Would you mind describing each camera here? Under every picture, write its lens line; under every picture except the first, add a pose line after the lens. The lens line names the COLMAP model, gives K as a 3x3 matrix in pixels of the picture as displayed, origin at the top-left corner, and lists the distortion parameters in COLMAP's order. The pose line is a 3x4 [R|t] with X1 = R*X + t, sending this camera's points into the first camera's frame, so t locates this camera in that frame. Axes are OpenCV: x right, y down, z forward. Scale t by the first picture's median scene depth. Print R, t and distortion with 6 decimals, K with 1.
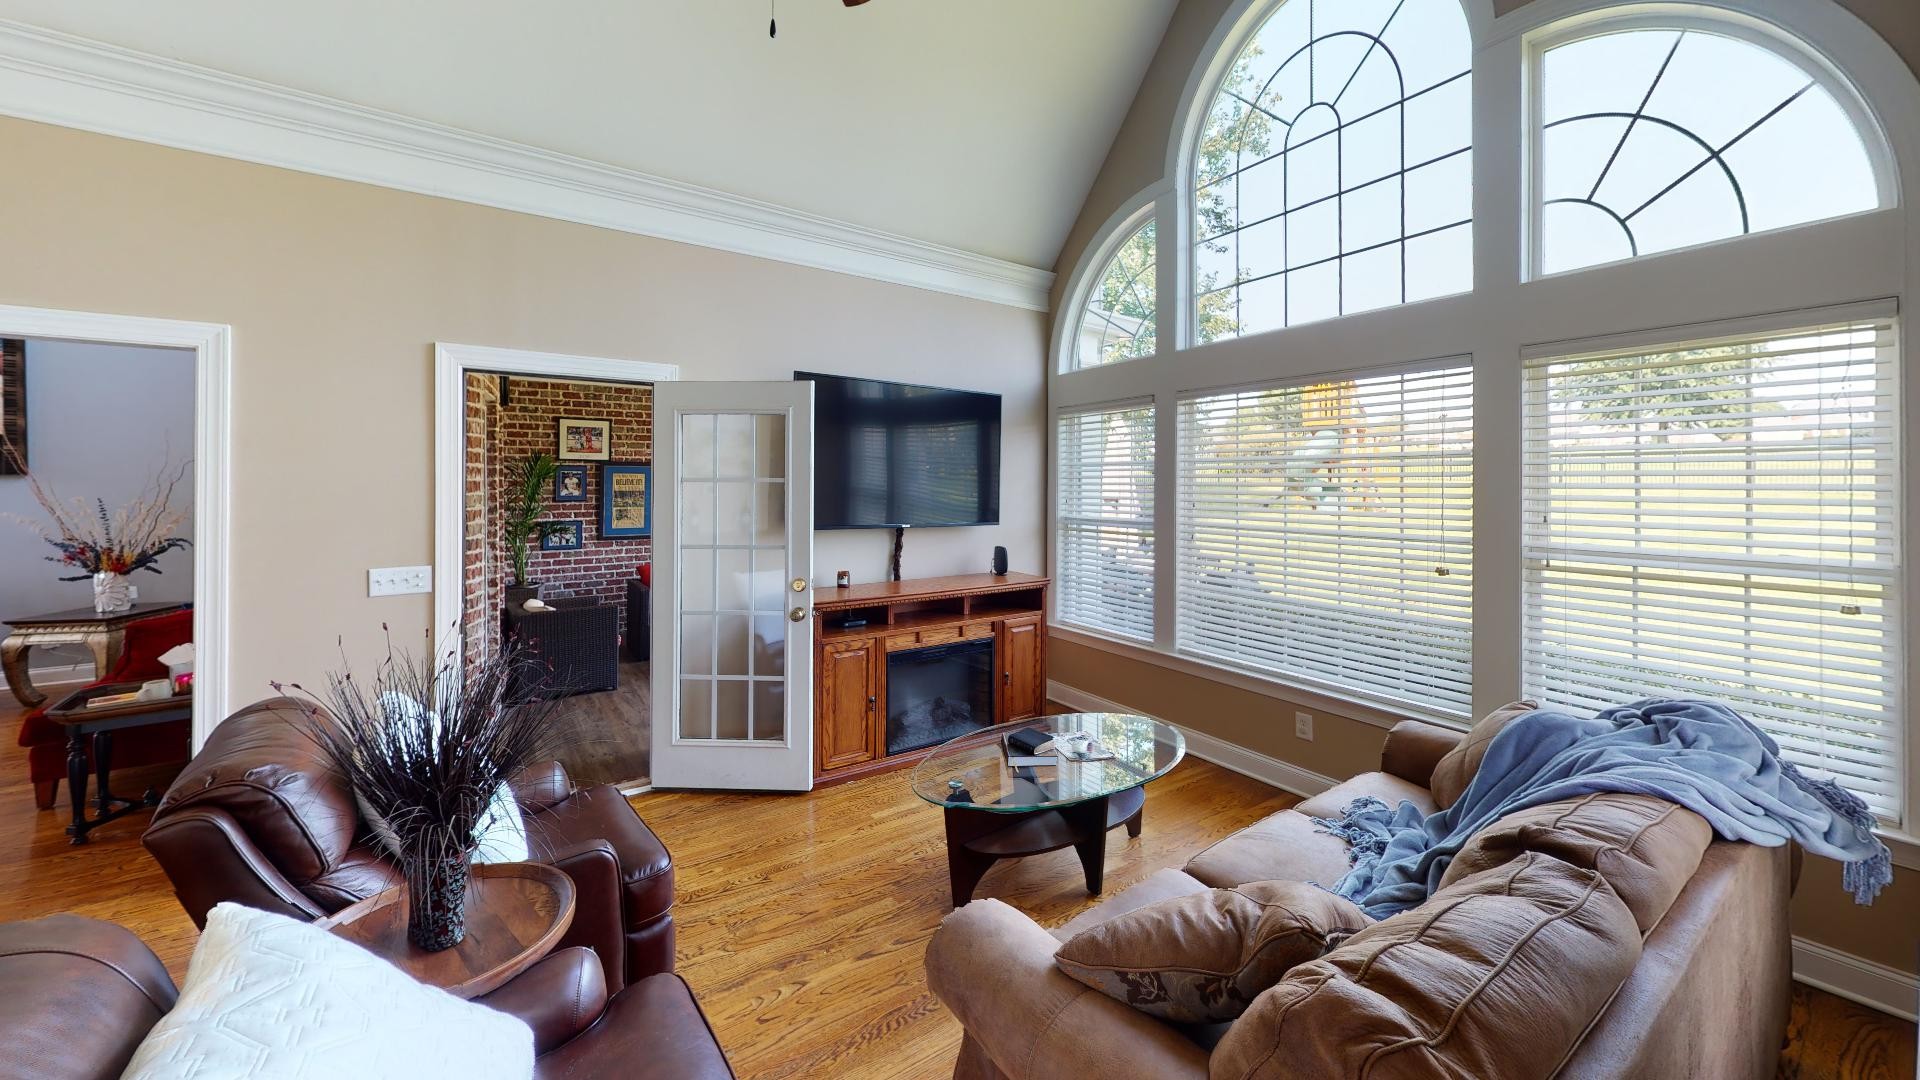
lens RADIAL K [[703.7, 0, 958.0], [0, 703.7, 542.5], [0, 0, 1]] dist [-0.000484, -0.000053]
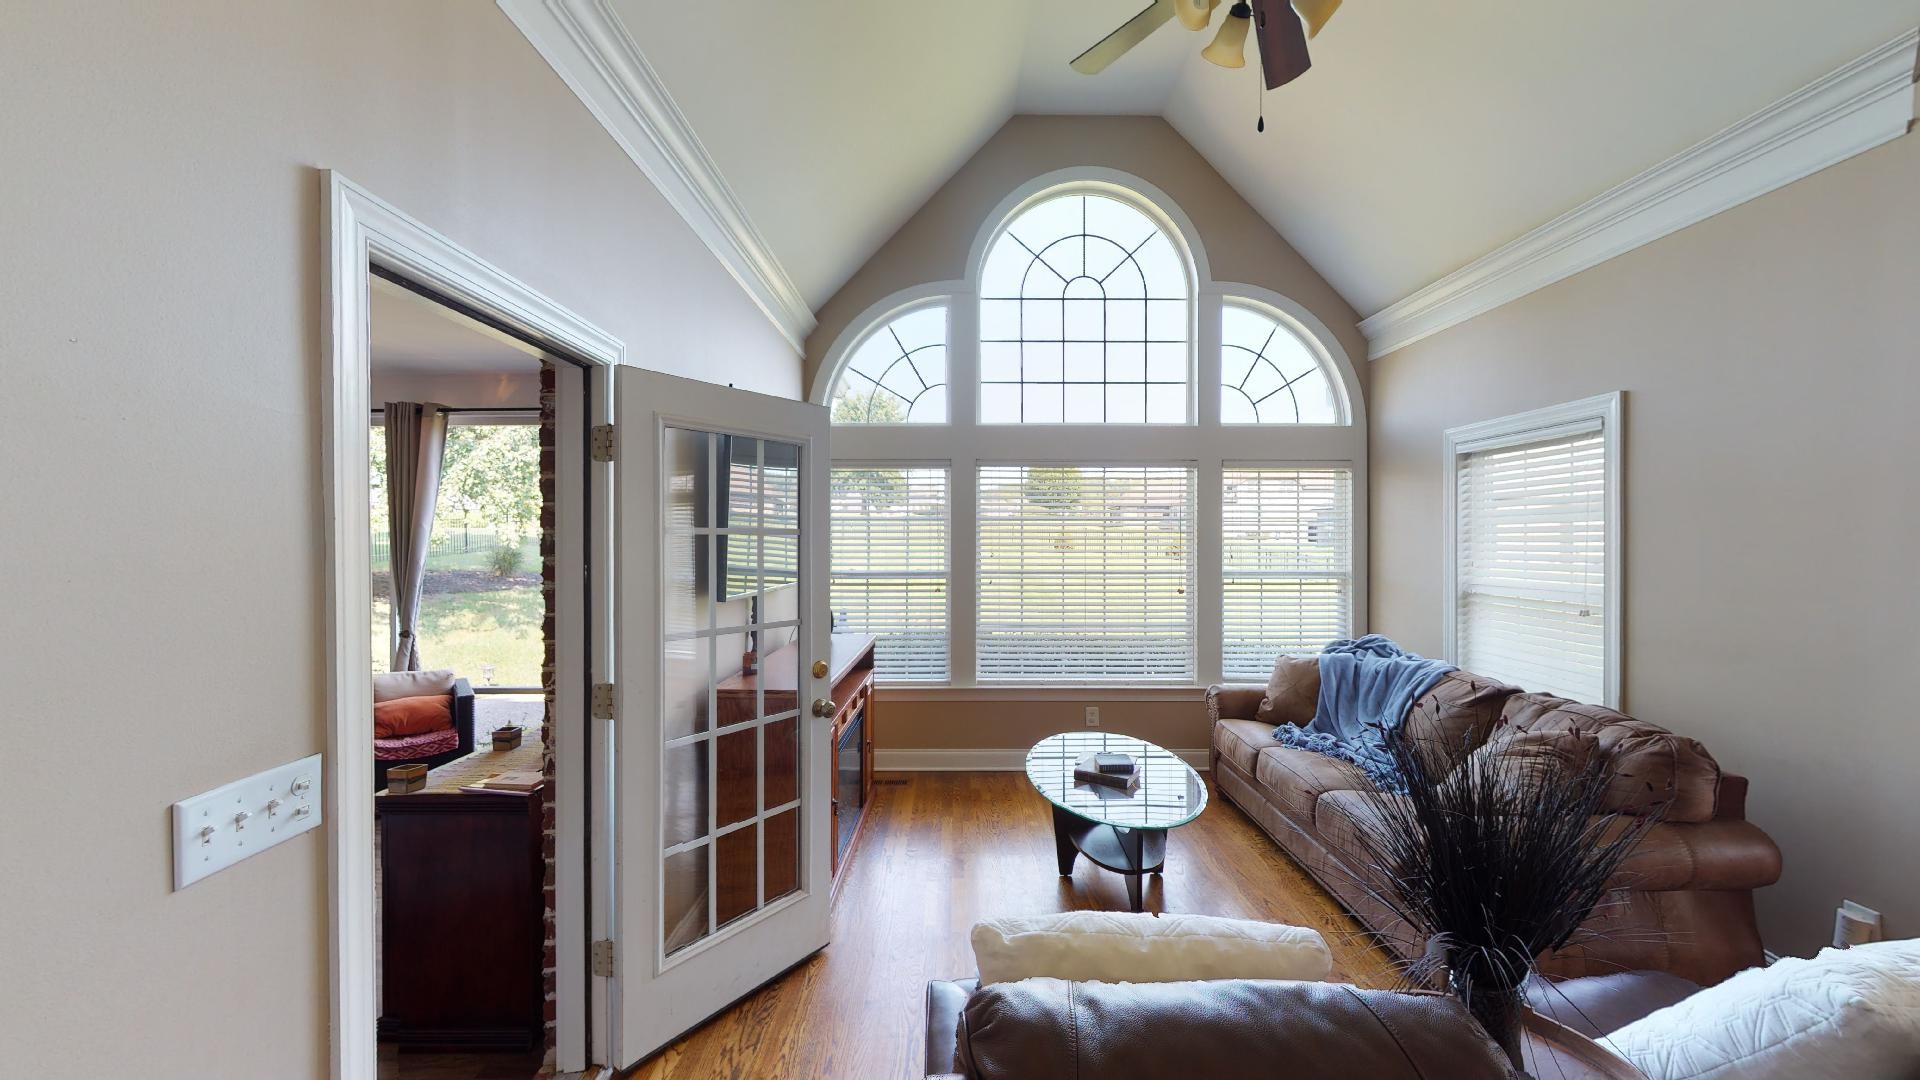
lens RADIAL K [[703.7, 0, 958.0], [0, 703.7, 542.5], [0, 0, 1]] dist [-0.000484, -0.000053]
pose [[0.539228, -0.005101, 0.842144, -0.894176], [0.073916, 0.996409, -0.041293, -0.038443], [-0.838910, 0.084515, 0.537669, 0.511839]]
